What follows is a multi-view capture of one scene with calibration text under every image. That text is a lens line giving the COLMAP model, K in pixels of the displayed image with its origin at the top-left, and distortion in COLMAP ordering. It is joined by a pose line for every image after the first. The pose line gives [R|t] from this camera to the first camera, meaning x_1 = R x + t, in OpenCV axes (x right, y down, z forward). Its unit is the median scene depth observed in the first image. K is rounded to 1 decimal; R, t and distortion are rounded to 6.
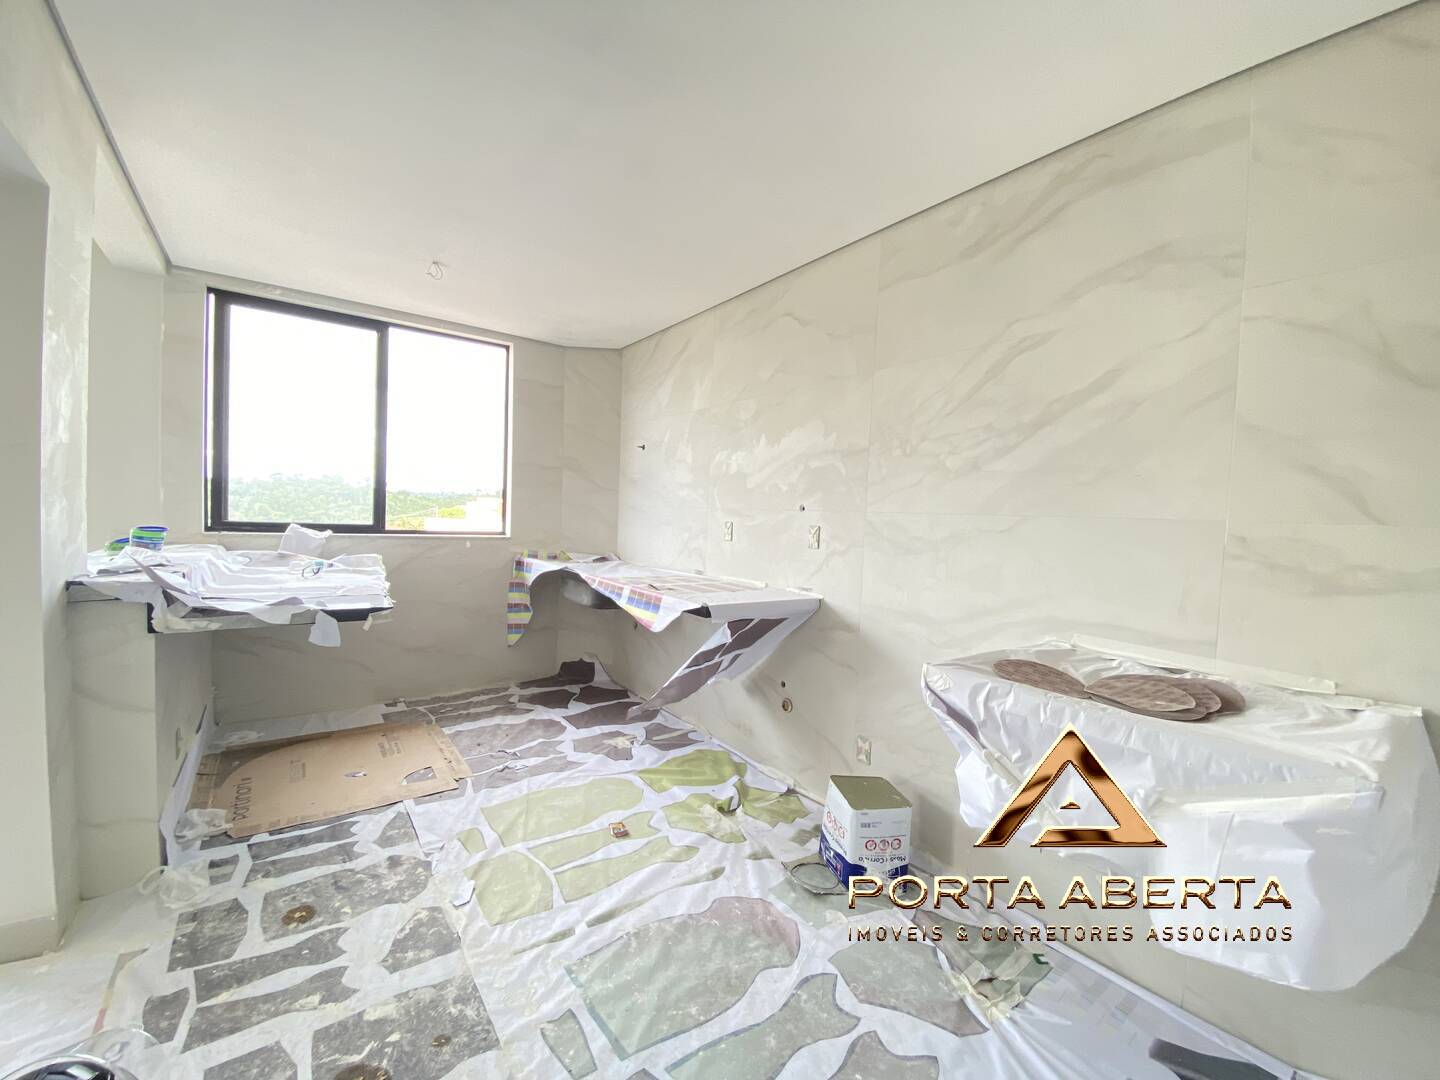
lens RADIAL K [[591.0, 0, 714.7], [0, 591.0, 529.2], [0, 0, 1]] dist [0.003795, -0.009596]
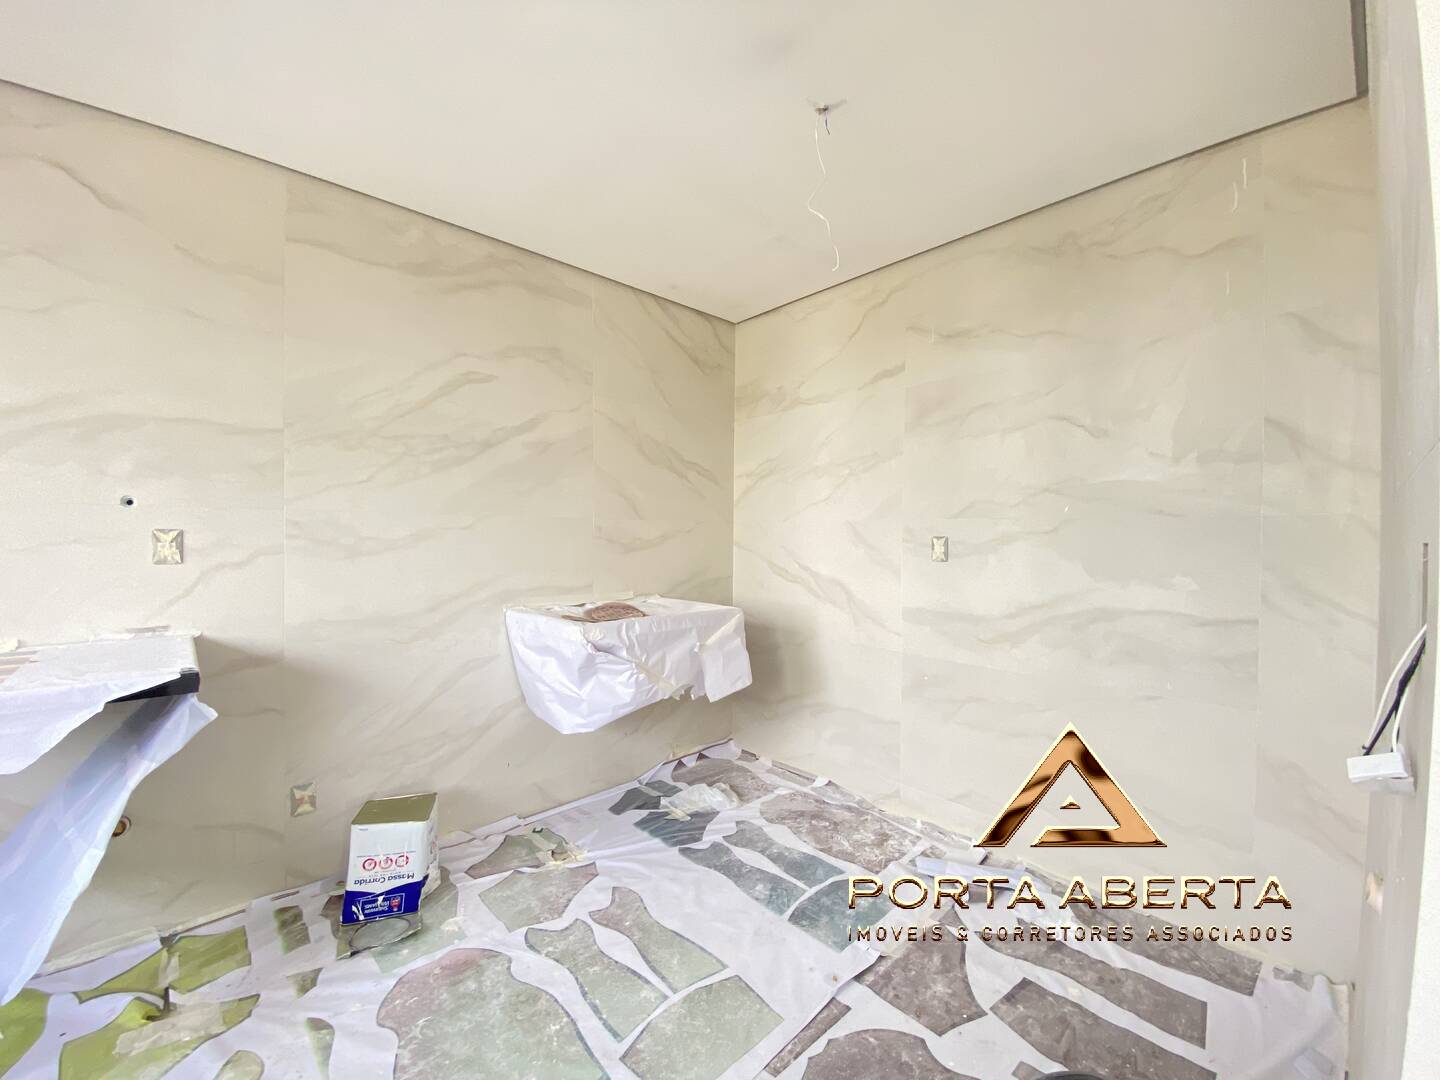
lens RADIAL K [[591.0, 0, 717.8], [0, 591.0, 536.8], [0, 0, 1]] dist [0.003795, -0.009596]
pose [[-0.119212, -0.032186, 0.992347, -0.735450], [0.019966, 0.999195, 0.034807, -0.010124], [-0.992668, 0.023962, -0.118473, 0.611272]]
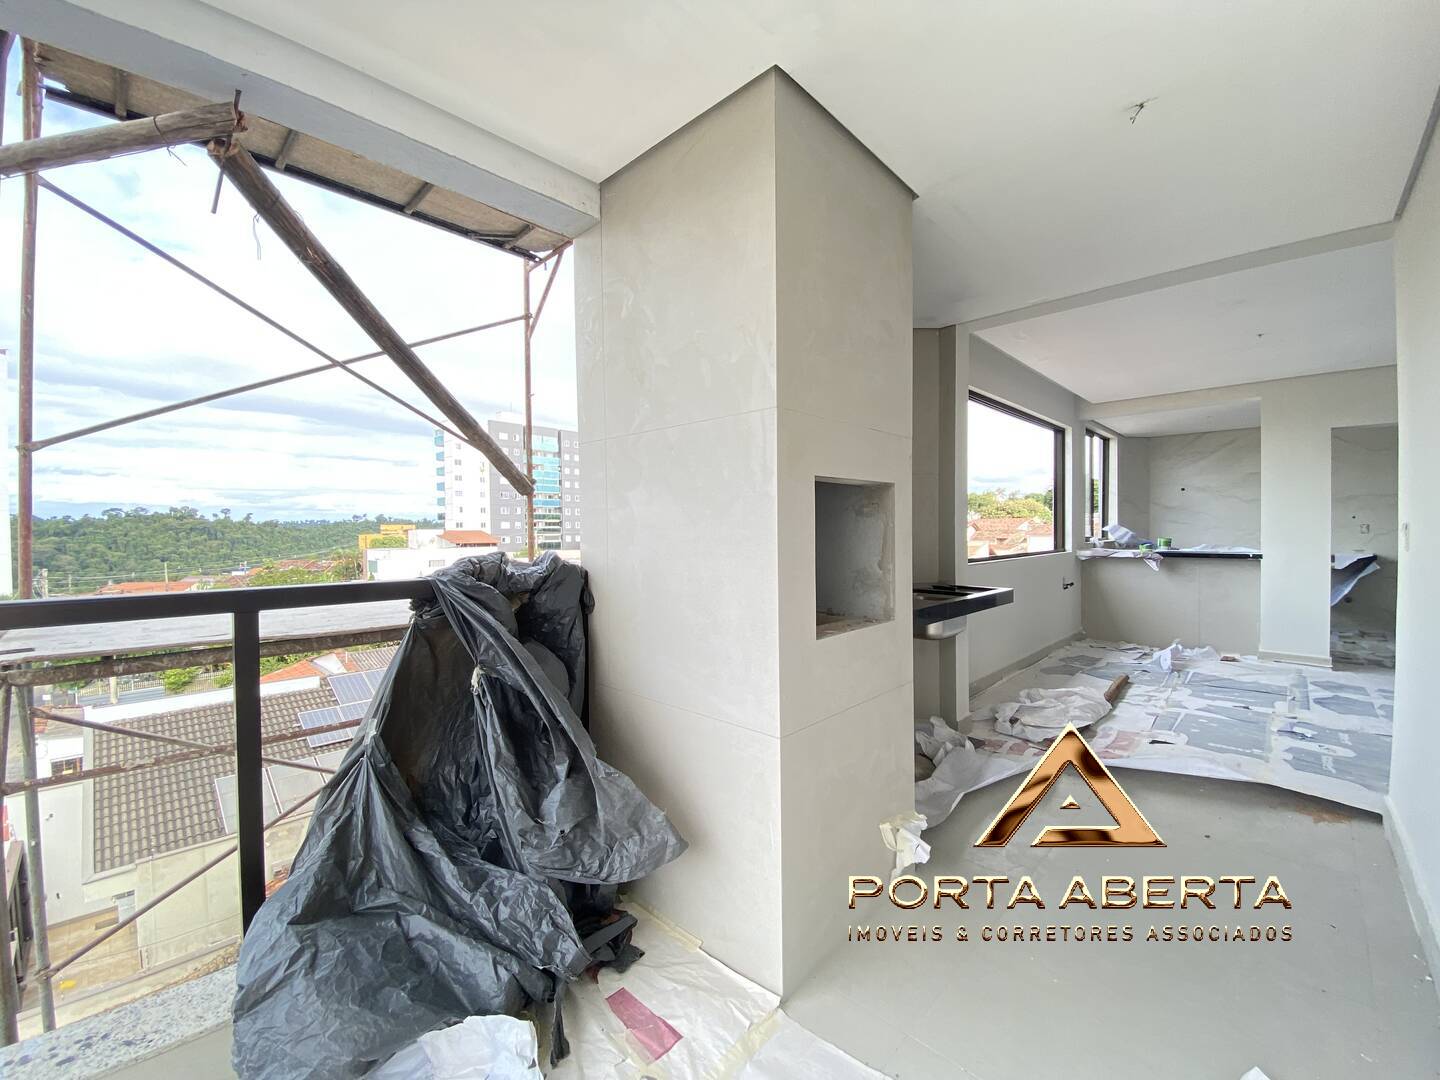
lens RADIAL K [[591.0, 0, 719.0], [0, 591.0, 540.8], [0, 0, 1]] dist [0.003795, -0.009596]
pose [[0.982101, -0.049674, 0.181684, -3.926365], [0.050811, 0.998707, -0.001608, -0.091435], [-0.181370, 0.010811, 0.983356, -1.254405]]
